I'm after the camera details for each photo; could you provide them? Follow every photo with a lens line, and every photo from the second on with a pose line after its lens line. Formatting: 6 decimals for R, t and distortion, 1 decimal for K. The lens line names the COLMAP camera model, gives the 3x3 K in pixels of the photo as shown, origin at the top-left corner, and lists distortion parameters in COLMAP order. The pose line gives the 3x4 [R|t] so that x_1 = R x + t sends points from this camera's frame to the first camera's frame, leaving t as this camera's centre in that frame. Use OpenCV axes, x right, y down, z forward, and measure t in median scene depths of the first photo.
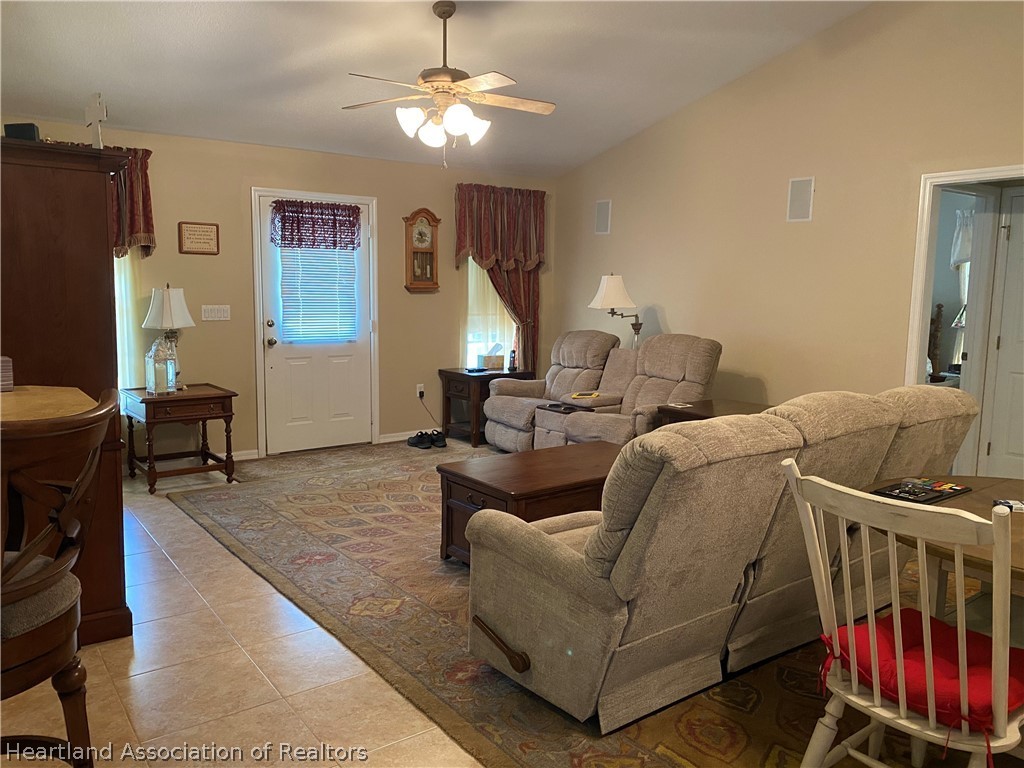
lens RADIAL K [[786.0, 0, 512.4], [0, 786.0, 383.6], [0, 0, 1]] dist [0.030191, -0.032695]
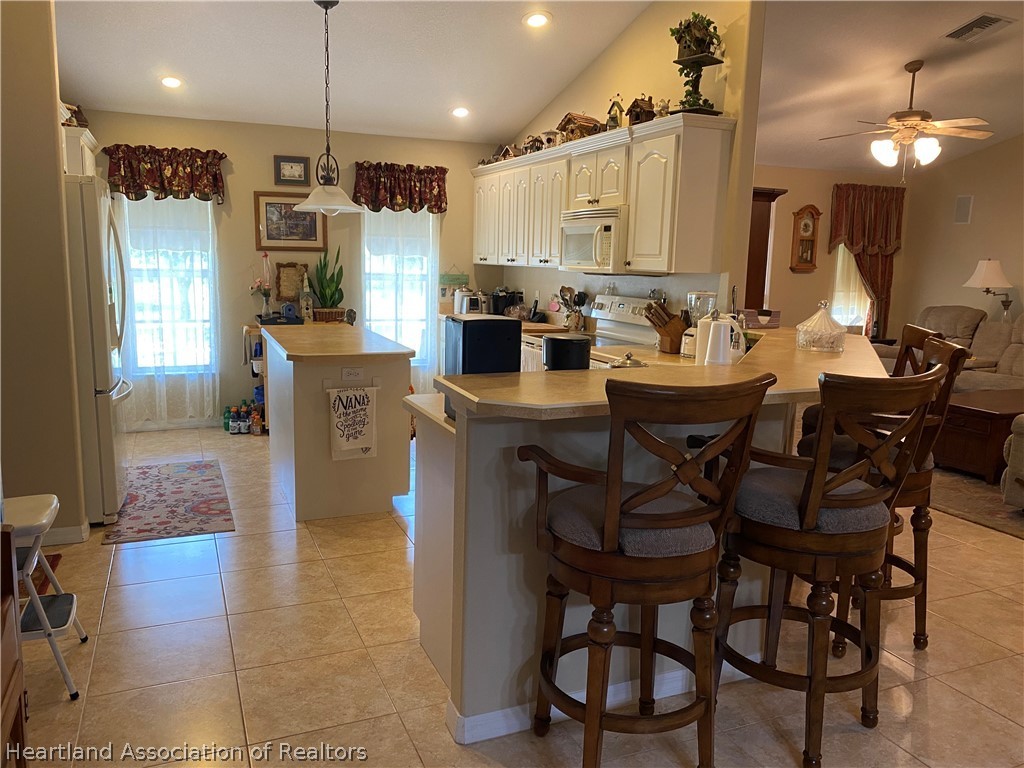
lens RADIAL K [[786.0, 0, 512.6], [0, 786.0, 380.6], [0, 0, 1]] dist [0.030191, -0.032695]
pose [[0.973644, 0.042997, -0.223984, -0.297601], [-0.037087, 0.998846, 0.030528, 0.035742], [0.225038, -0.021416, 0.974115, -0.344054]]
